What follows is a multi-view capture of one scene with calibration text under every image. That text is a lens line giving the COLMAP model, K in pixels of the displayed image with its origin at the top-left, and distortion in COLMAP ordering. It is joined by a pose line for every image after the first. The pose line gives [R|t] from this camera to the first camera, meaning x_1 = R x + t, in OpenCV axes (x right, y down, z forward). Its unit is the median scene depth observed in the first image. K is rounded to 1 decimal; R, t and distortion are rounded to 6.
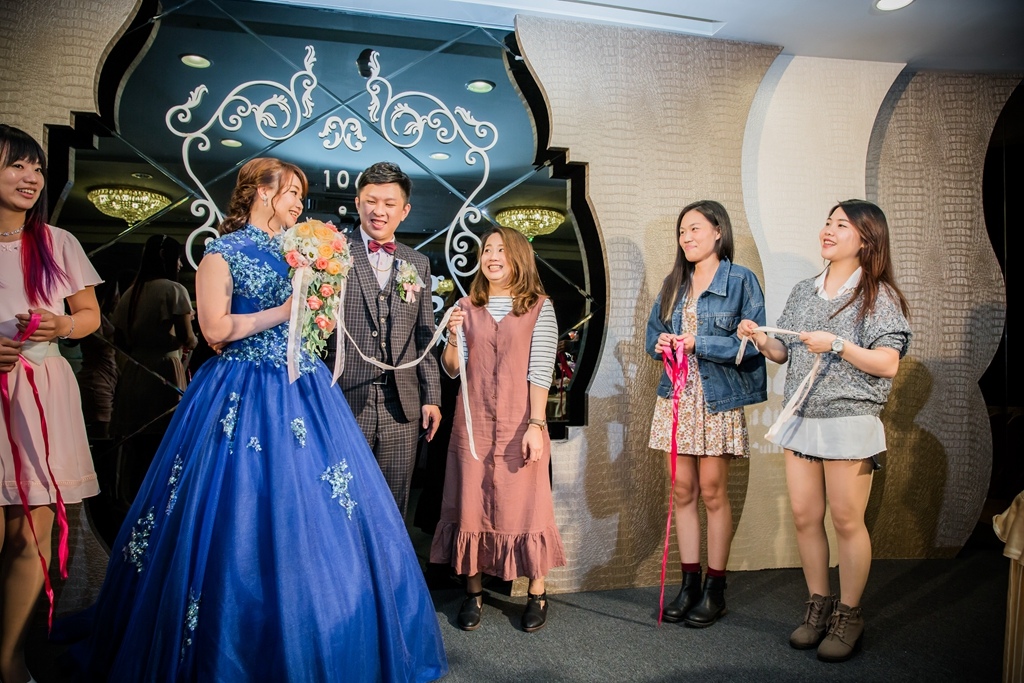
lens RADIAL K [[697.2, 0, 512.7], [0, 697.2, 348.6], [0, 0, 1]] dist [-0.097258, 0.063021]
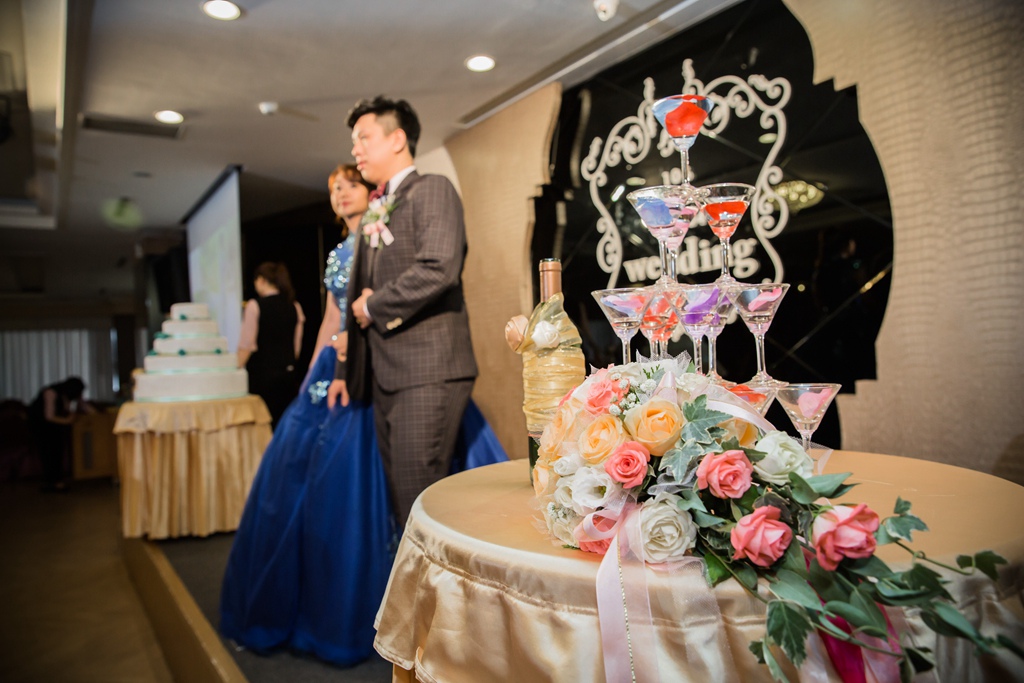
lens RADIAL K [[689.8, 0, 505.8], [0, 689.8, 340.1], [0, 0, 1]] dist [-0.085517, 0.028762]
pose [[0.361741, -0.043693, -0.931254, 0.729706], [0.069252, 0.997401, -0.019896, 0.043737], [0.929703, -0.057294, 0.363826, 0.254806]]
